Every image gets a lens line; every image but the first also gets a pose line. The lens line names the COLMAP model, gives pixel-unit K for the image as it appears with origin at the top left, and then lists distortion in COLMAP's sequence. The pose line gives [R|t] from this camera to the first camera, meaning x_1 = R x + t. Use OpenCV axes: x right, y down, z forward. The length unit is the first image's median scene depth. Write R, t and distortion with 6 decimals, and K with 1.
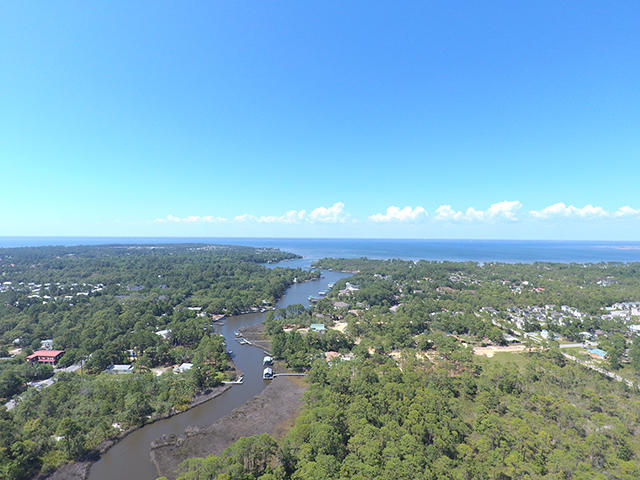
lens RADIAL K [[327.5, 0, 322.5], [0, 327.5, 240.7], [0, 0, 1]] dist [-0.051851, -0.010510]
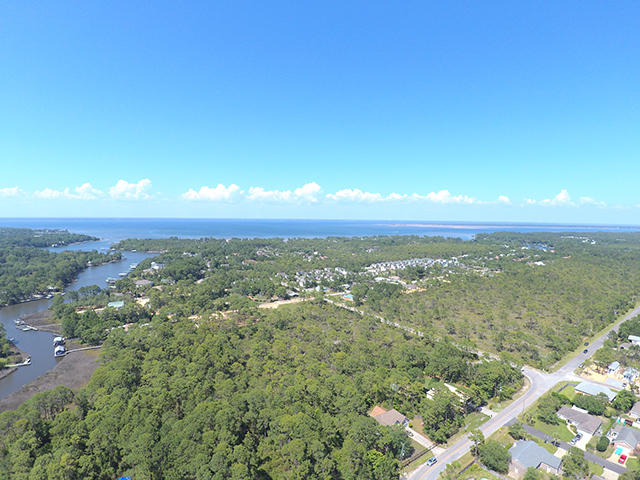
lens RADIAL K [[327.5, 0, 322.5], [0, 327.5, 240.7], [0, 0, 1]] dist [-0.051851, -0.010510]
pose [[0.853207, -0.034188, 0.520450, 0.017790], [0.001691, 0.998026, 0.062786, 0.011131], [-0.521569, -0.052690, 0.851580, -0.108743]]
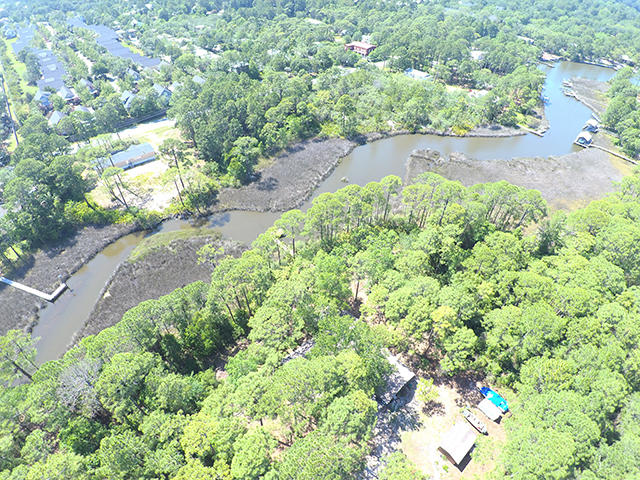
lens RADIAL K [[327.5, 0, 322.5], [0, 327.5, 240.7], [0, 0, 1]] dist [-0.051851, -0.010510]
pose [[0.611357, 0.548492, -0.570438, -0.003815], [-0.019574, 0.731098, 0.681992, 0.067390], [0.791113, -0.405775, 0.457698, 0.083610]]
